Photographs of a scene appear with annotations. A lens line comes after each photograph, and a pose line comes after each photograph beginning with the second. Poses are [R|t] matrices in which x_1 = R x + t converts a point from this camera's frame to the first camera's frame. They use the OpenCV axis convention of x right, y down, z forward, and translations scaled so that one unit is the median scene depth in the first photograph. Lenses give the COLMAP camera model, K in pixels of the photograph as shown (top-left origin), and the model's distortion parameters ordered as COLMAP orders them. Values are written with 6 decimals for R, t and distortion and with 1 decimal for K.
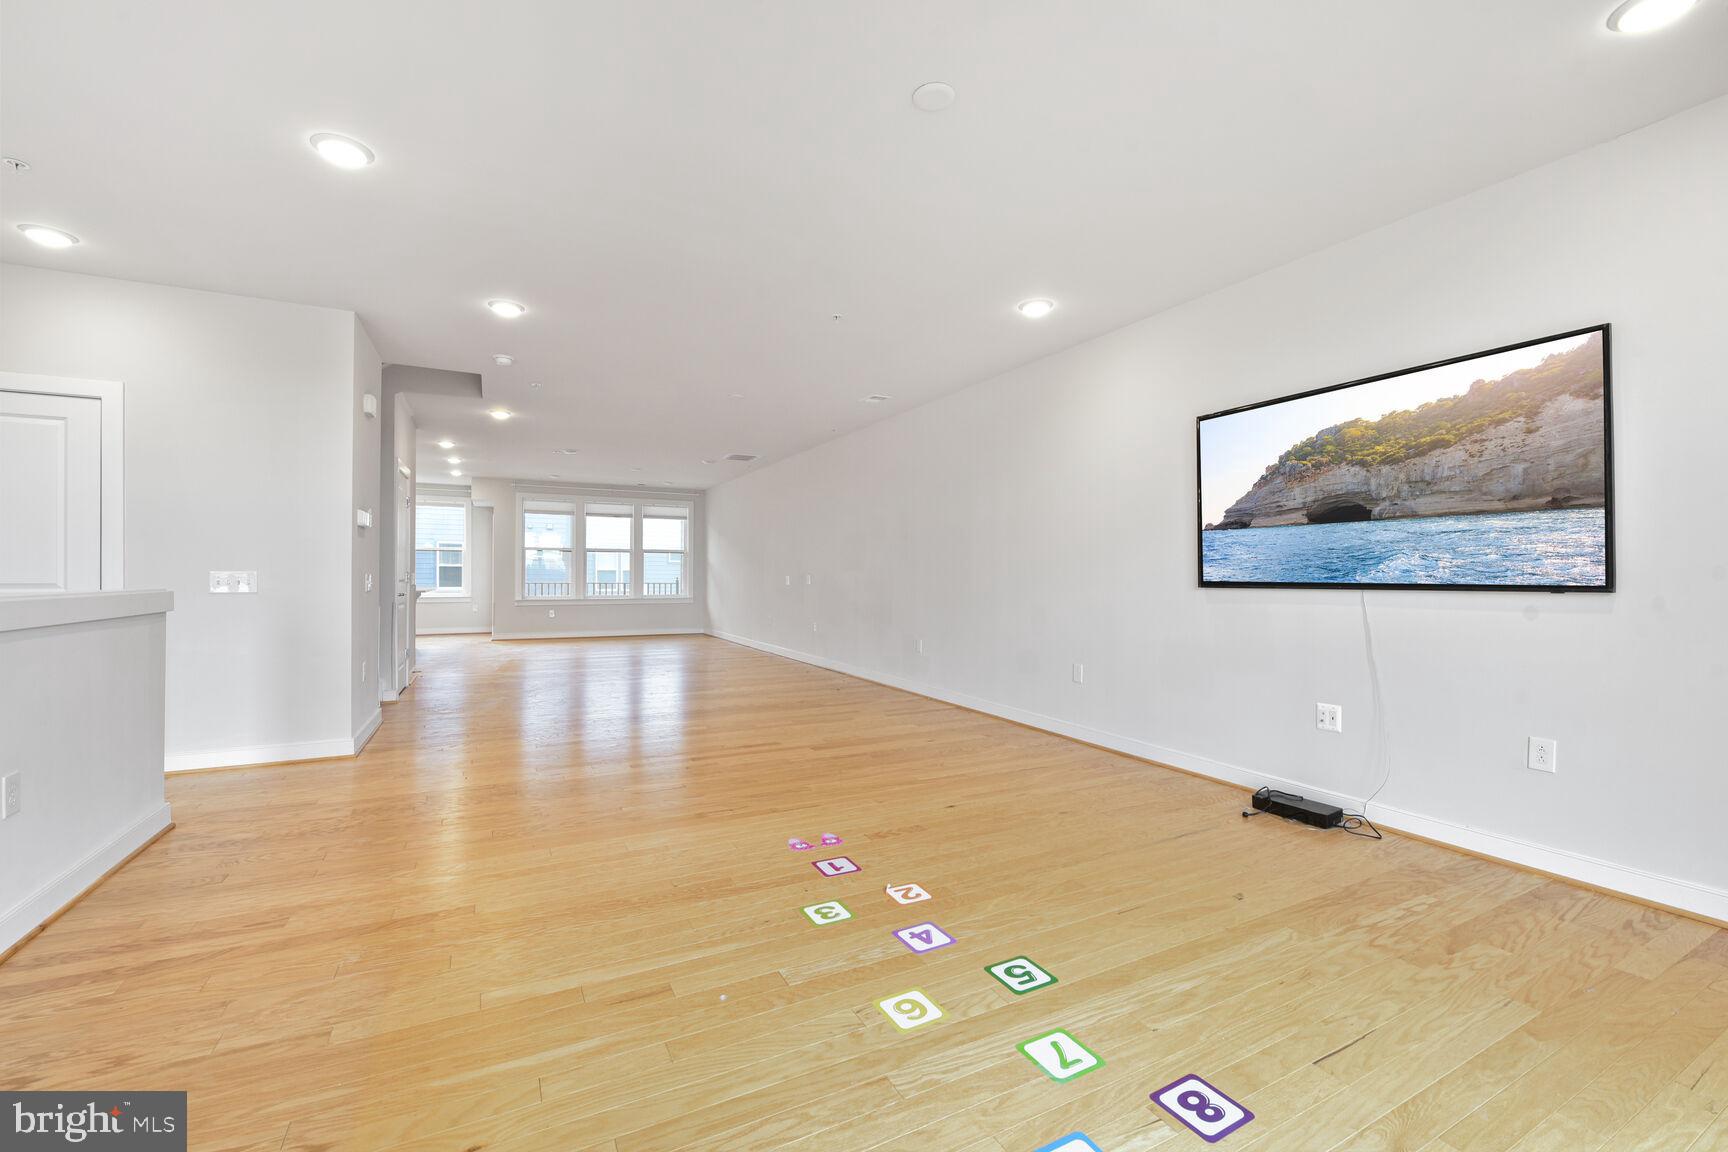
lens RADIAL K [[713.4, 0, 867.9], [0, 713.4, 570.7], [0, 0, 1]] dist [-0.010128, -0.000180]
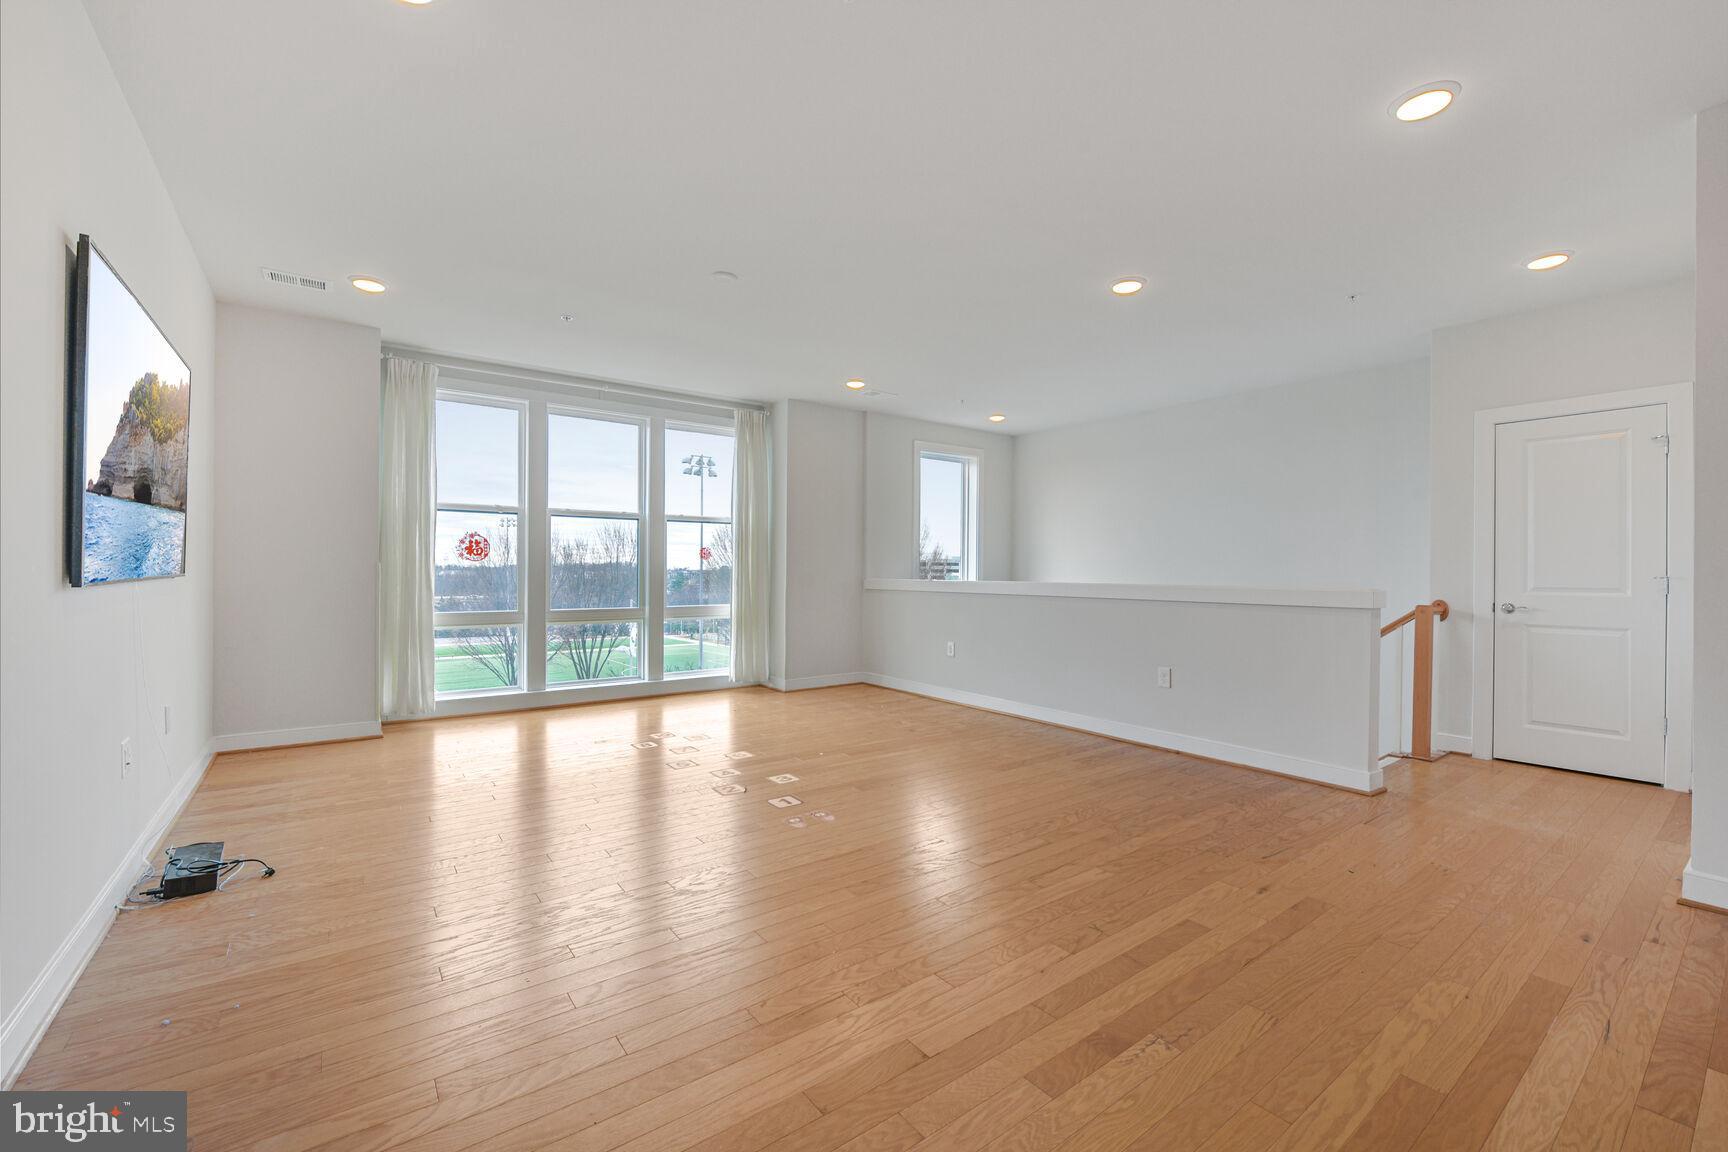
lens RADIAL K [[704.0, 0, 864.0], [0, 704.0, 576.0], [0, 0, 1]] dist [-0.011055, -0.000189]
pose [[-0.987670, -0.012207, -0.156076, 0.011151], [-0.013180, 0.999900, 0.005202, 0.006315], [0.155997, 0.007195, -0.987731, 1.594084]]
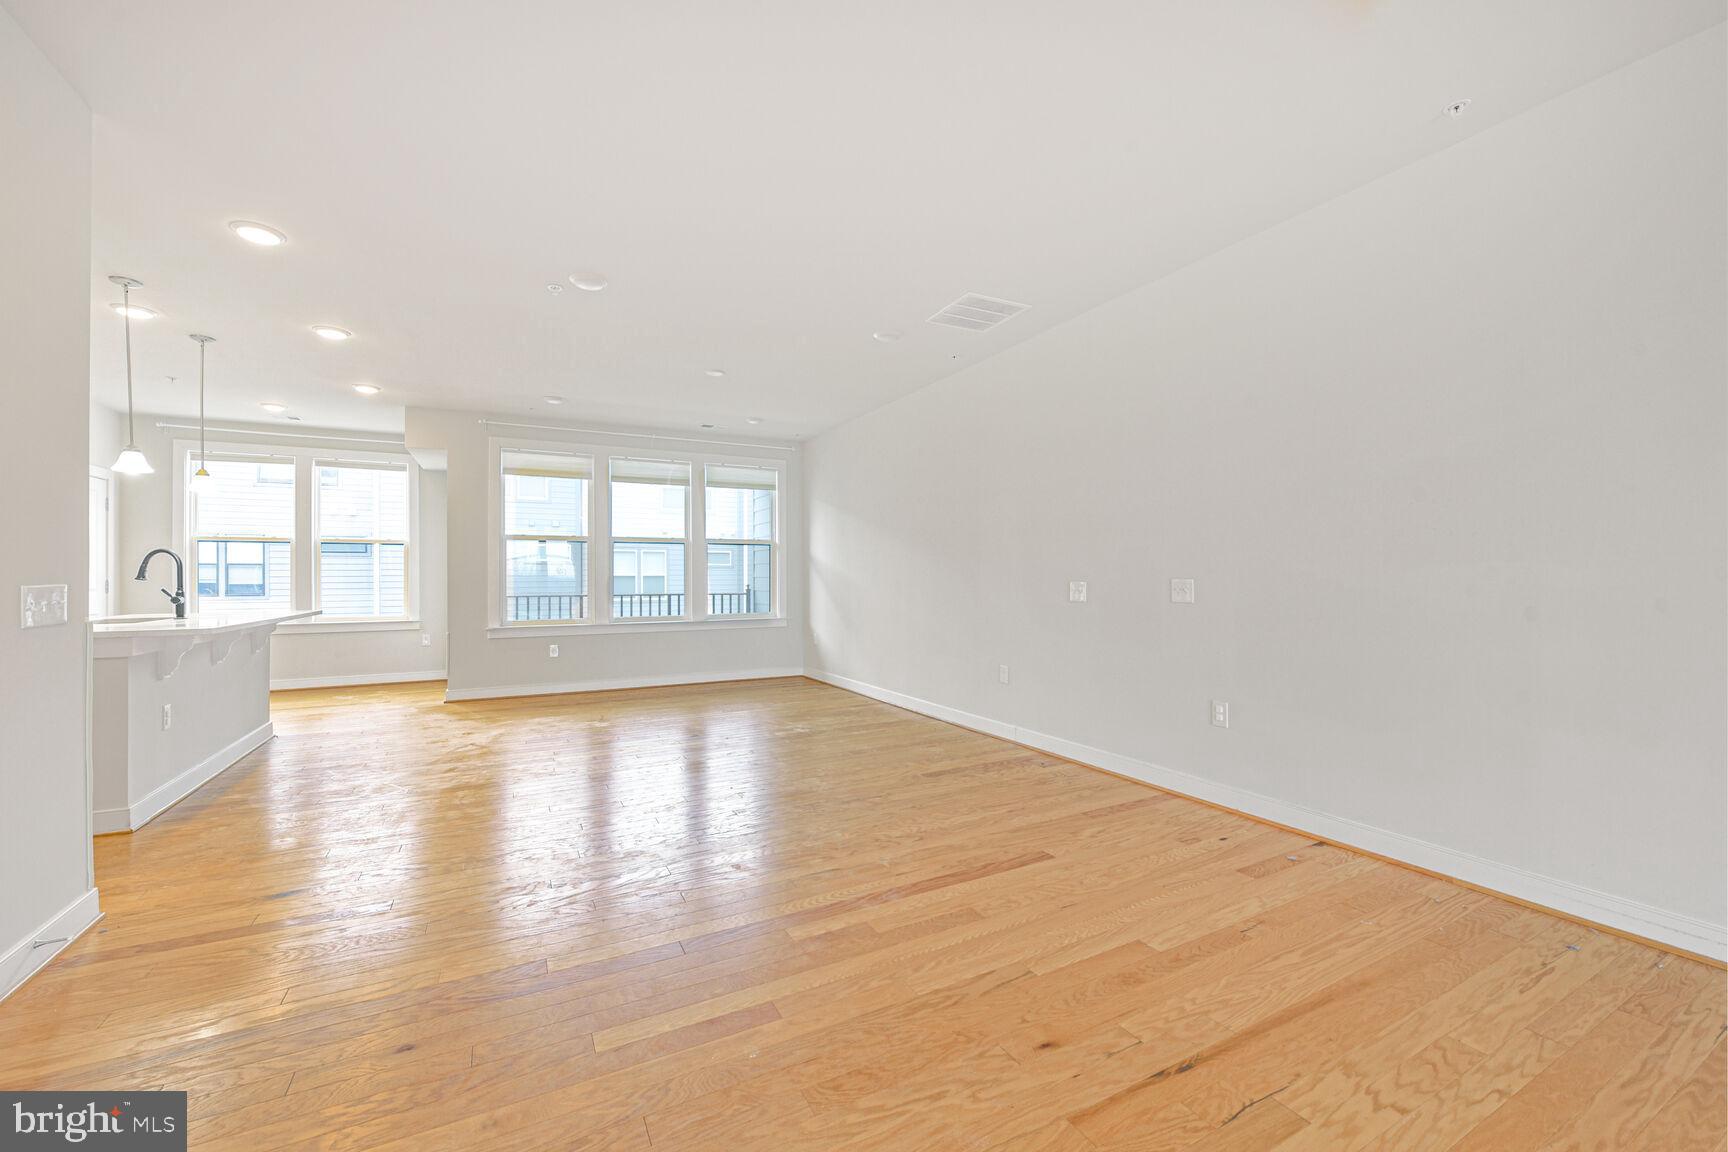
lens RADIAL K [[680.8, 0, 860.7], [0, 680.8, 577.0], [0, 0, 1]] dist [-0.007866, -0.000573]
pose [[0.999944, -0.008531, -0.006220, -0.597114], [0.008543, 0.999962, 0.001894, 0.007515], [0.006203, -0.001947, 0.999979, 1.402760]]
